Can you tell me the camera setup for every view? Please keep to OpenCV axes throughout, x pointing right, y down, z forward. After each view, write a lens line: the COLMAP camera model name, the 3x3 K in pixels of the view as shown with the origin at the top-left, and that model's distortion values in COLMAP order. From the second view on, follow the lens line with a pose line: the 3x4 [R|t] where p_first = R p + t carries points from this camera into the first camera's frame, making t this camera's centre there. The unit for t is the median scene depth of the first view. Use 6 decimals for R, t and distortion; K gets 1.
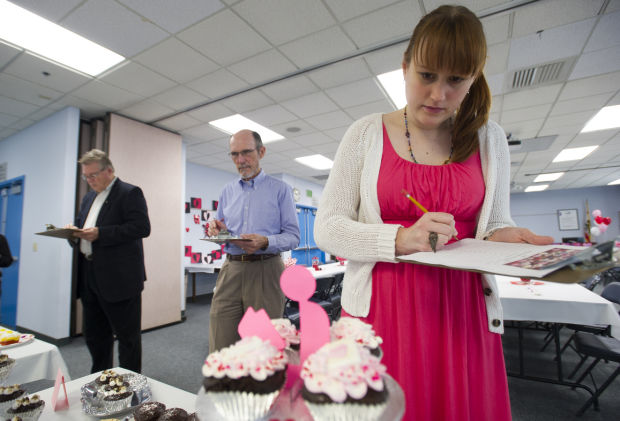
lens RADIAL K [[309.4, 0, 310.0], [0, 309.4, 210.5], [0, 0, 1]] dist [0.000361, 0.000029]
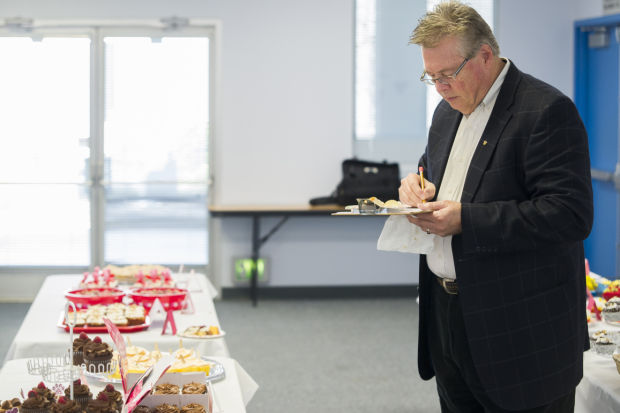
lens RADIAL K [[310.7, 0, 310.0], [0, 310.7, 206.5], [0, 0, 1]] dist [-0.036860, 0.000789]
pose [[0.512813, 0.004104, -0.858490, -0.448948], [0.071762, 0.996284, 0.047629, 0.014883], [0.855496, -0.086032, 0.510613, 0.629284]]
